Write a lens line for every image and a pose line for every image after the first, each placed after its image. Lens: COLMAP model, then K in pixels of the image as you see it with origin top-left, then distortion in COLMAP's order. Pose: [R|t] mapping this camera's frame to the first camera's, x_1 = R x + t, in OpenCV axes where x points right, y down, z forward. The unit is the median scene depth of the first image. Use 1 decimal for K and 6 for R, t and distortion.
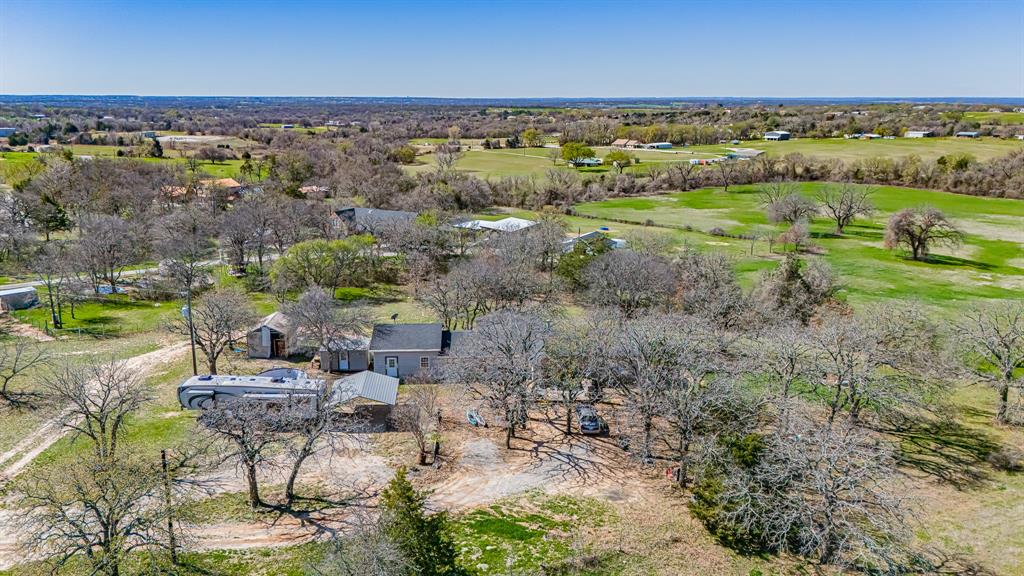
lens RADIAL K [[747.3, 0, 515.7], [0, 747.3, 292.6], [0, 0, 1]] dist [0.088460, -0.093534]
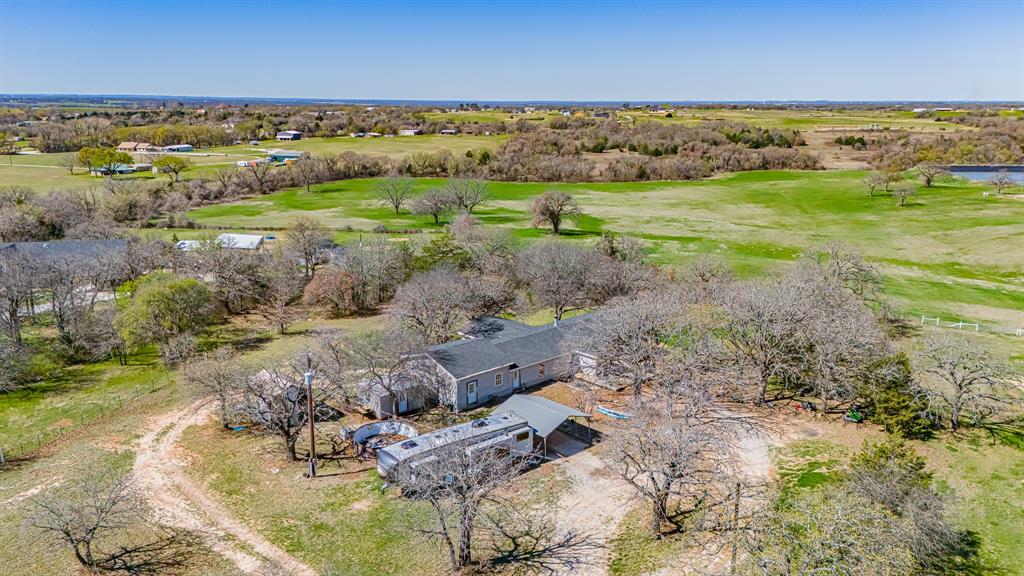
lens RADIAL K [[747.3, 0, 515.2], [0, 747.3, 285.6], [0, 0, 1]] dist [0.088460, -0.093534]
pose [[0.772193, -0.151227, 0.617129, -0.145452], [0.156314, 0.986627, 0.046181, -0.014062], [-0.615860, 0.060805, 0.785506, 0.050788]]
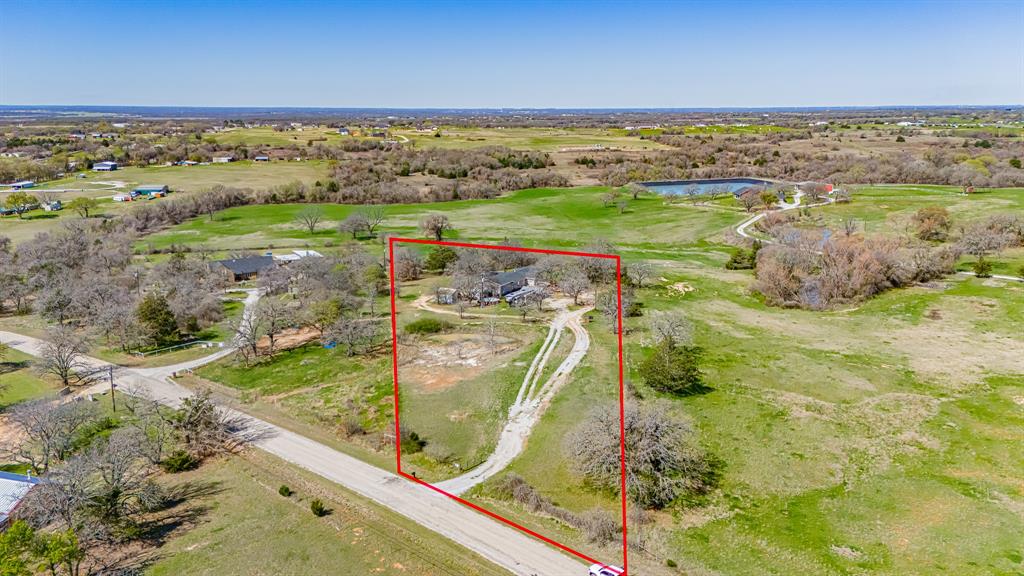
lens RADIAL K [[747.3, 0, 514.5], [0, 747.3, 284.2], [0, 0, 1]] dist [0.088460, -0.093534]
pose [[0.525897, -0.198225, 0.827127, -0.543447], [0.214240, 0.971980, 0.096724, -0.041757], [-0.823125, 0.126337, 0.553629, -0.136257]]
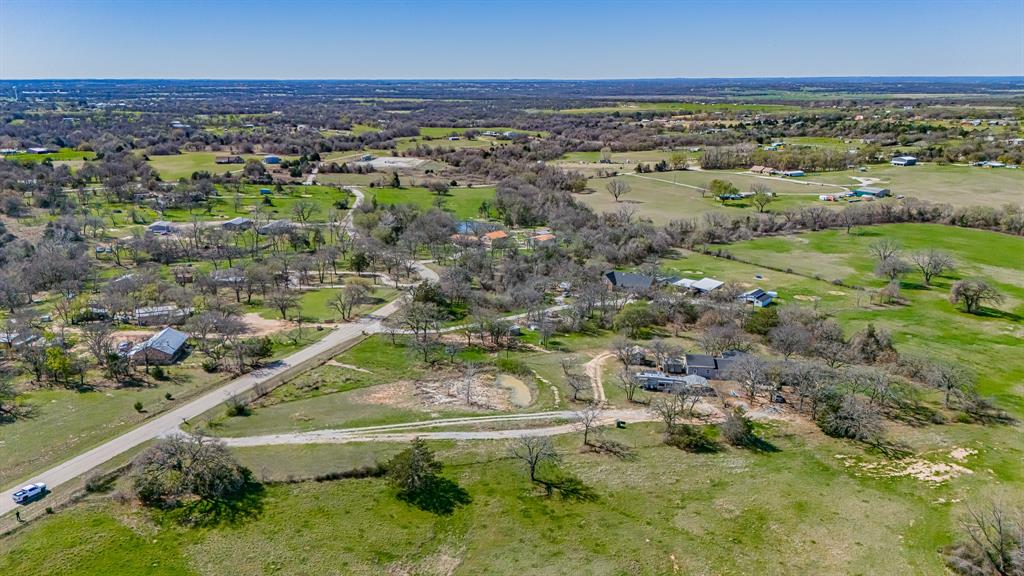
lens RADIAL K [[747.3, 0, 513.6], [0, 747.3, 286.2], [0, 0, 1]] dist [0.088460, -0.093534]
pose [[0.988172, 0.035773, -0.149120, -0.088301], [-0.033326, 0.999266, 0.018879, -0.049158], [0.149686, -0.013686, 0.988639, -0.359711]]
